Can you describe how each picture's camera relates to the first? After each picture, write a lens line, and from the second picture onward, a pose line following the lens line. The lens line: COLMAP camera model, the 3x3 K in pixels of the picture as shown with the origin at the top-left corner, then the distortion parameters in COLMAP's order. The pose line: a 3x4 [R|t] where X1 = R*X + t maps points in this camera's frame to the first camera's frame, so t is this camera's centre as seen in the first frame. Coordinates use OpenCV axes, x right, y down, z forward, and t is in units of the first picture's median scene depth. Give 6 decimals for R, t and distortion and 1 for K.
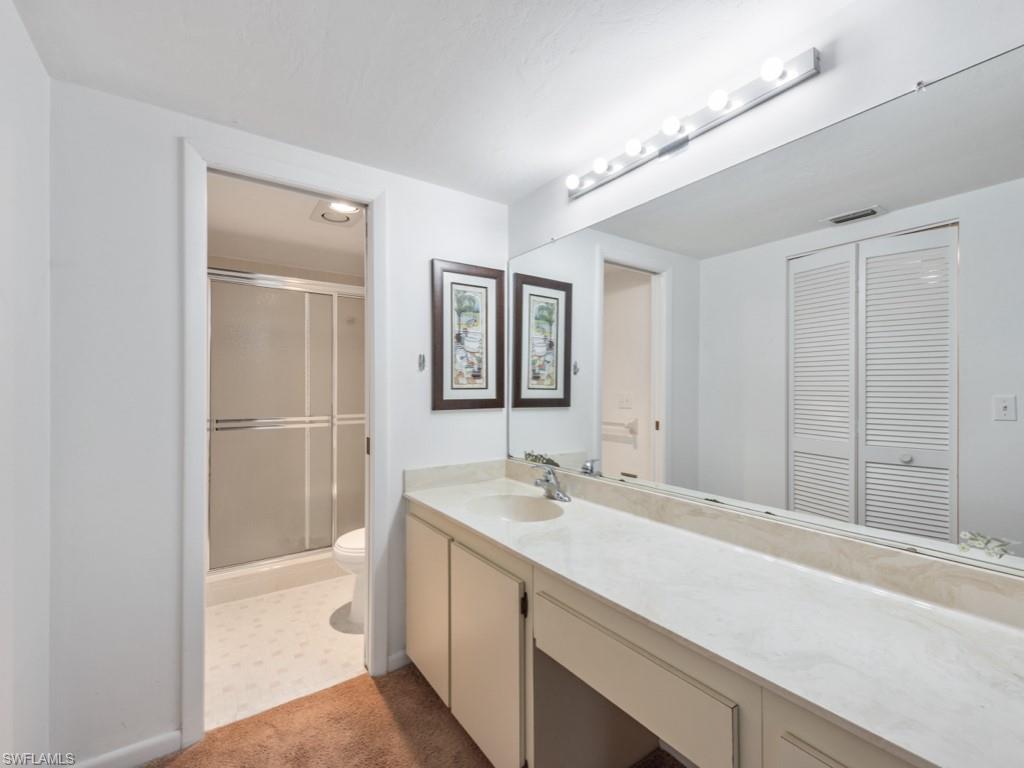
lens RADIAL K [[451.6, 0, 512.0], [0, 451.6, 384.0], [0, 0, 1]] dist [0.016017, -0.010951]
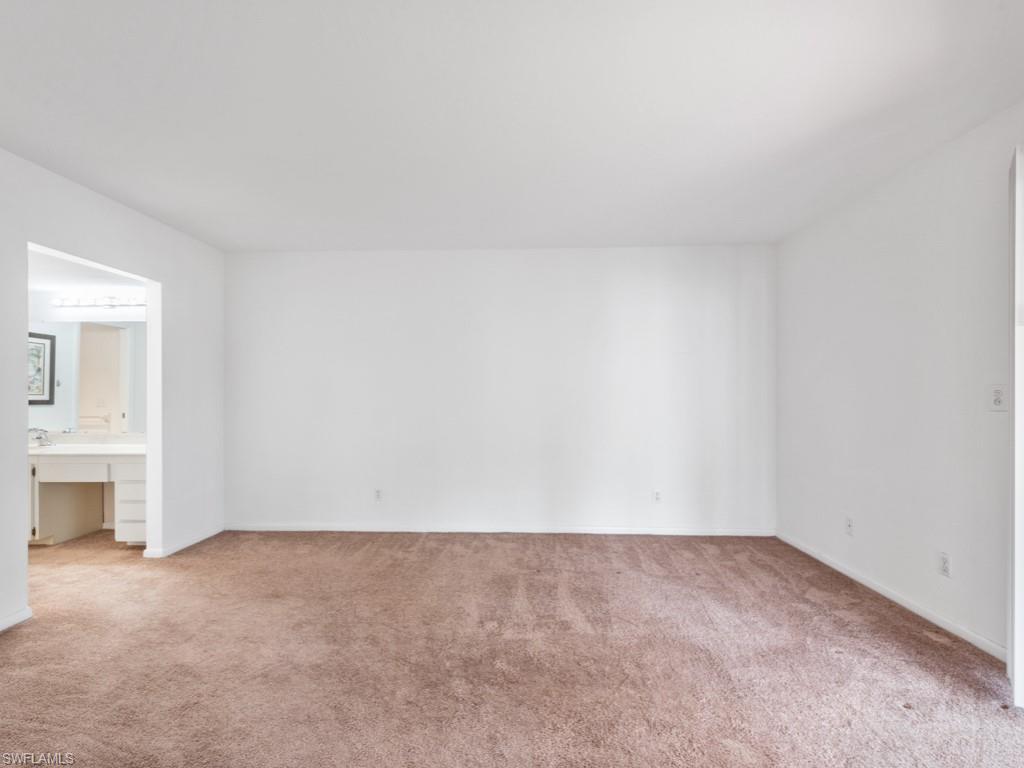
lens RADIAL K [[451.6, 0, 512.0], [0, 451.6, 384.0], [0, 0, 1]] dist [0.016017, -0.010951]
pose [[0.596740, 0.006500, 0.802408, -0.235194], [-0.000154, 0.999968, -0.007986, -0.017233], [-0.802434, 0.004643, 0.596722, -1.557347]]
